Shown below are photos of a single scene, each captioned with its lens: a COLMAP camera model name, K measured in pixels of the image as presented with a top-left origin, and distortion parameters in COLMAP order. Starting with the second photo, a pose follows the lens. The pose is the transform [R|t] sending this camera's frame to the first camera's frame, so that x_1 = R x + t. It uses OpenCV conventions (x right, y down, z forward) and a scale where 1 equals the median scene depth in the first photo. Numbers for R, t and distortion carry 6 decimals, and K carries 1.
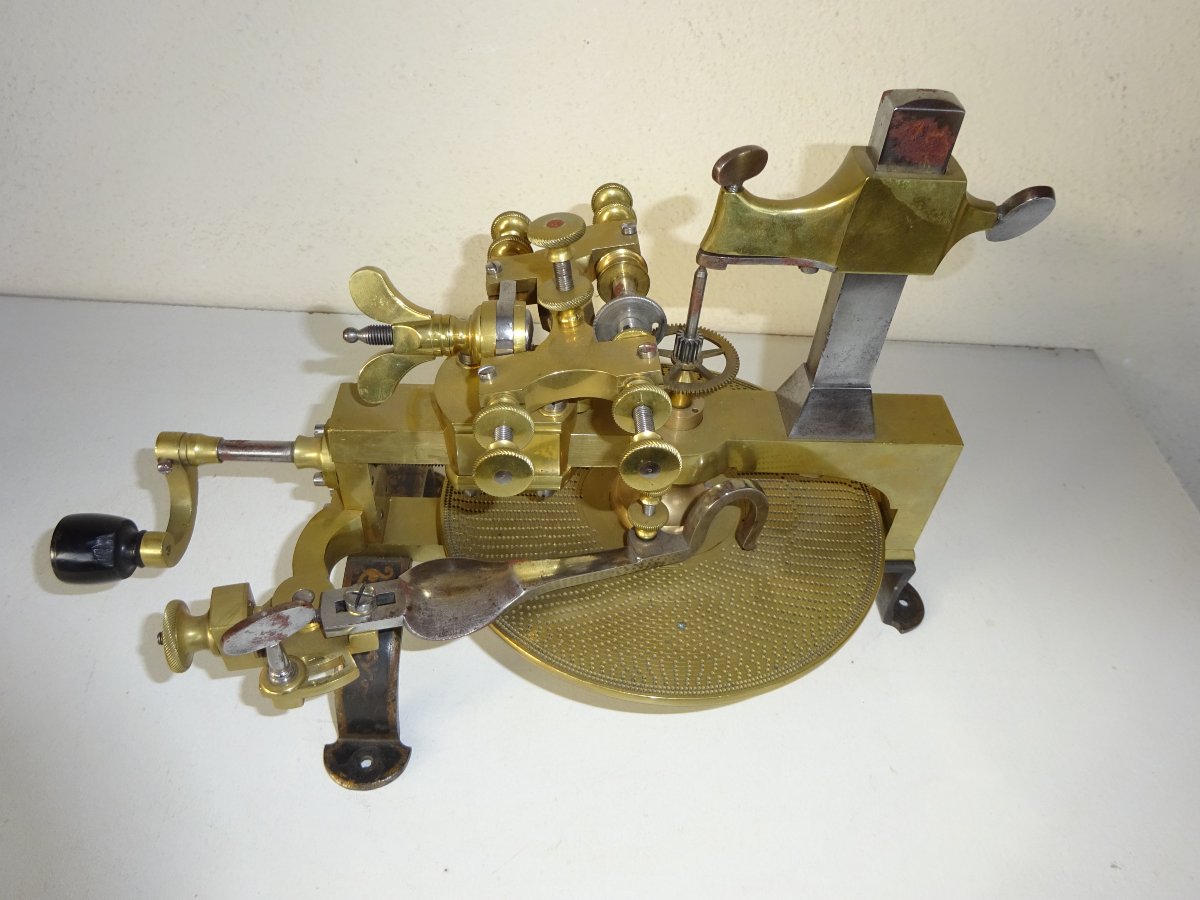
lens RADIAL K [[890.3, 0, 612.4], [0, 890.3, 455.1], [0, 0, 1]] dist [0.017676, -0.031919]
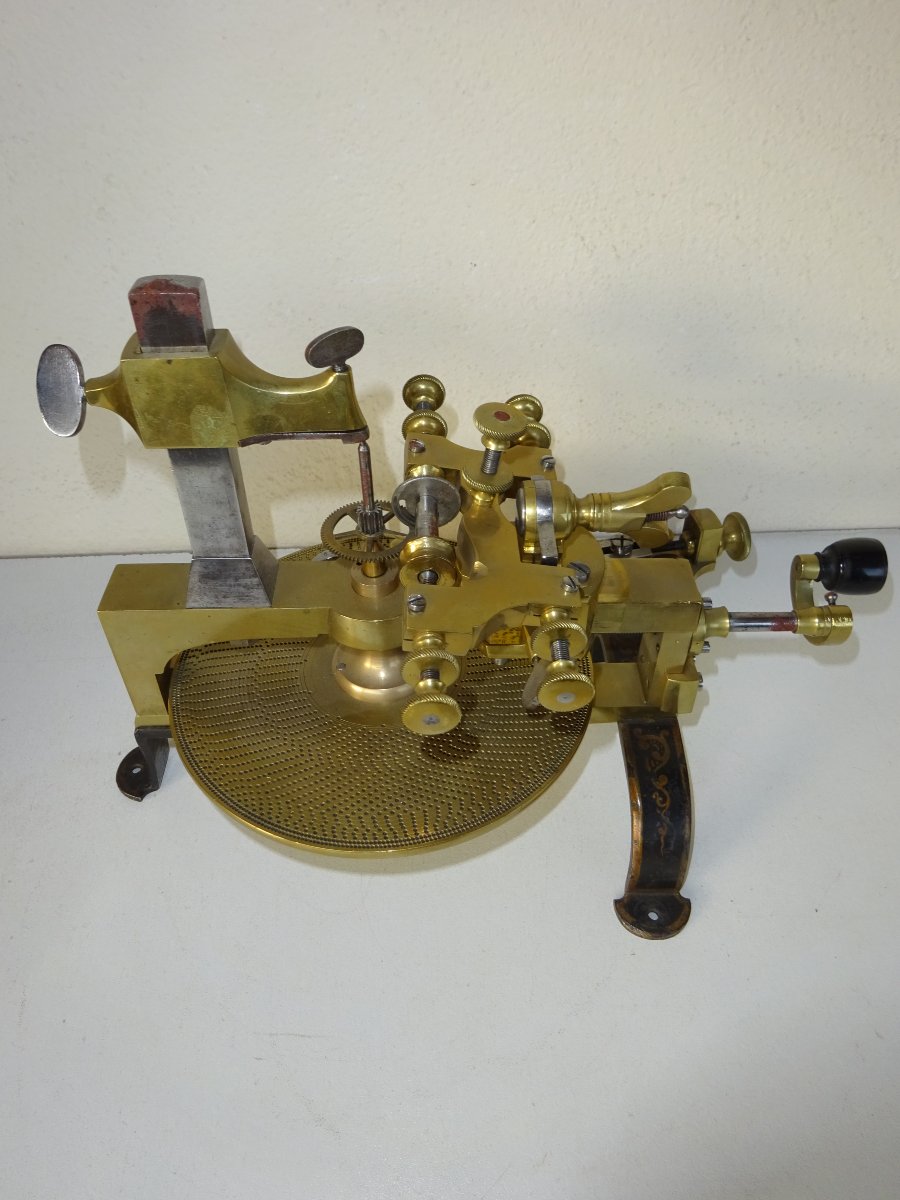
lens RADIAL K [[890.3, 0, 460.8], [0, 890.3, 595.7], [0, 0, 1]] dist [0.017676, -0.031919]
pose [[0.996774, -0.079499, 0.011002, -0.078817], [0.079277, 0.996665, 0.019318, -0.130180], [-0.012501, -0.018383, 0.999753, 0.048965]]
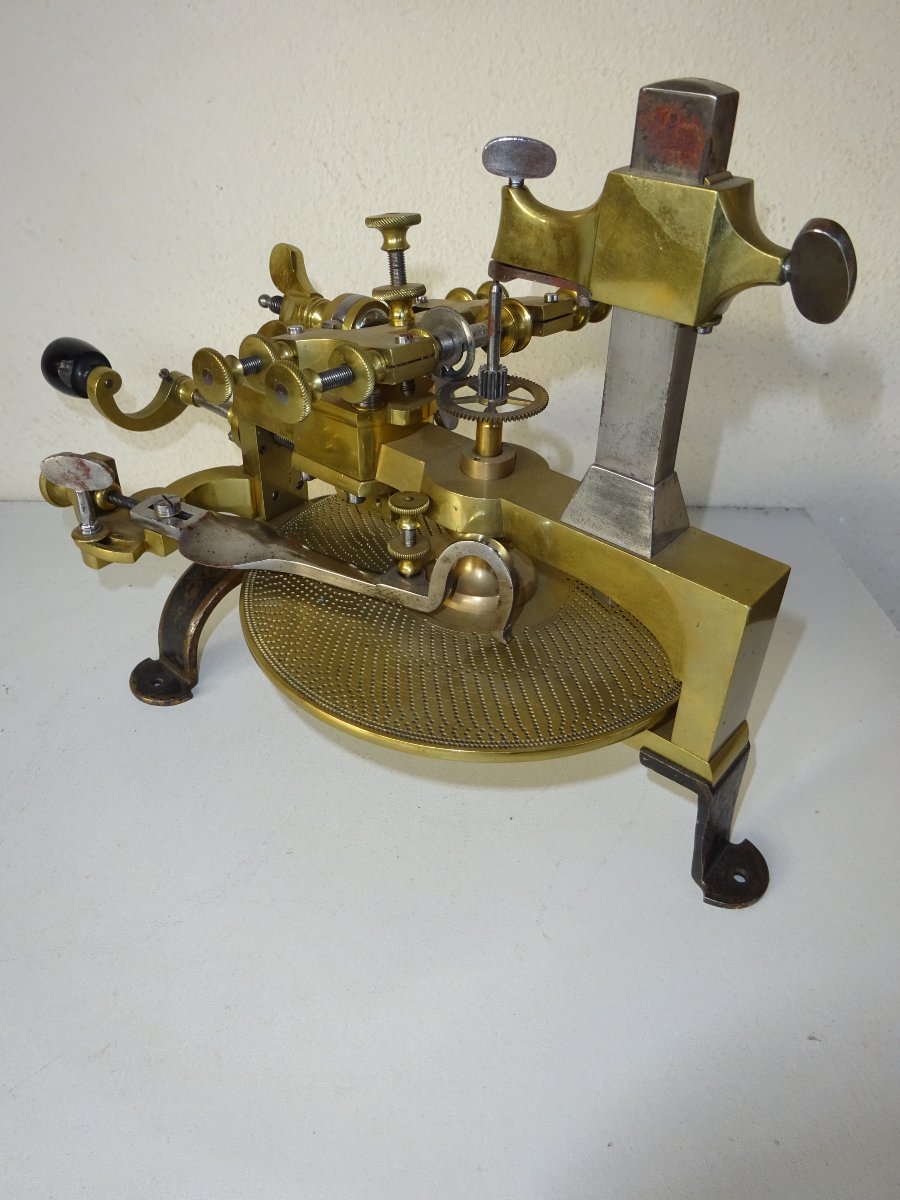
lens RADIAL K [[890.3, 0, 467.0], [0, 890.3, 600.2], [0, 0, 1]] dist [0.017676, -0.031919]
pose [[0.998197, -0.046480, 0.037975, 0.174025], [0.051629, 0.987590, -0.148324, 0.126419], [-0.030610, 0.150017, 0.988209, 0.109446]]
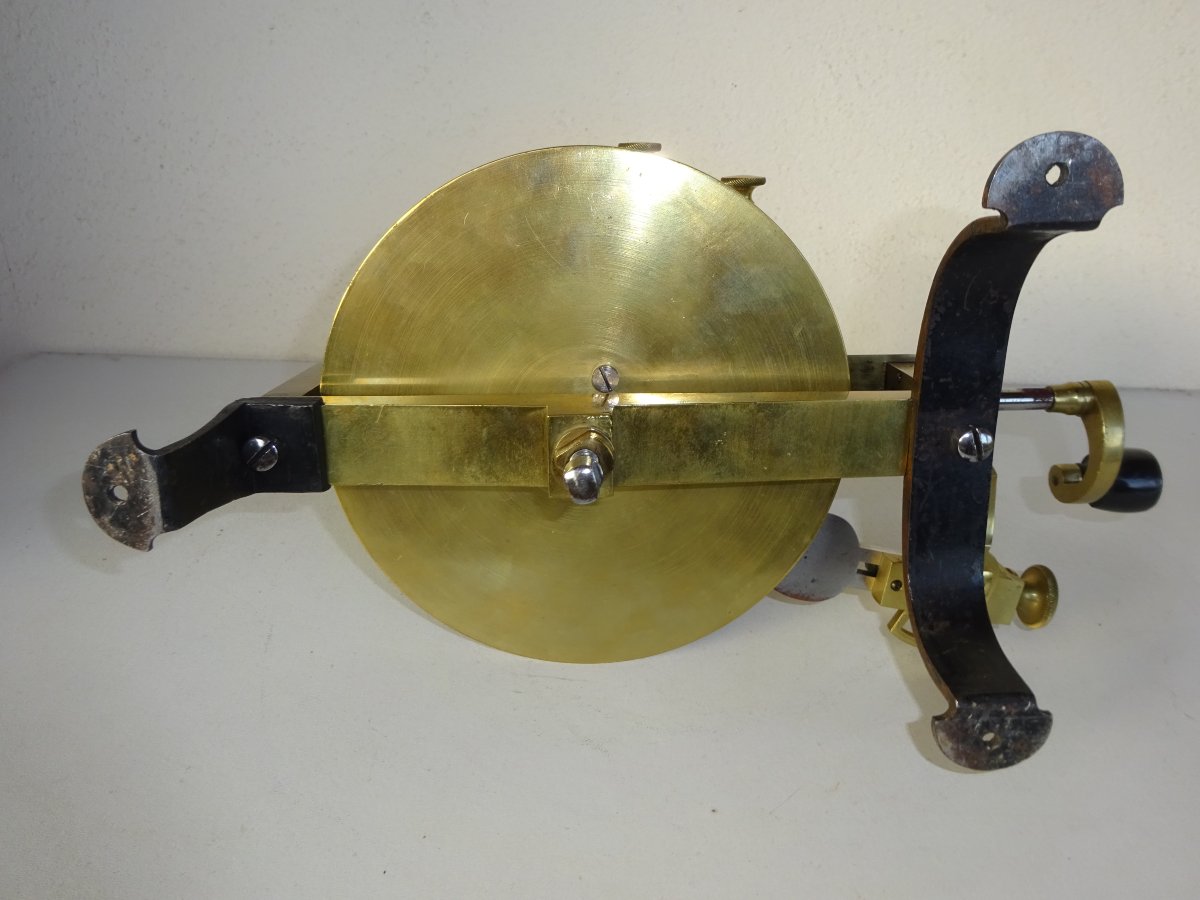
lens RADIAL K [[890.3, 0, 601.4], [0, 890.3, 452.5], [0, 0, 1]] dist [0.017676, -0.031919]
pose [[0.999782, -0.020690, 0.002890, -0.198797], [0.020698, 0.962281, -0.271267, 0.253199], [0.002831, 0.271268, 0.962500, 0.070803]]
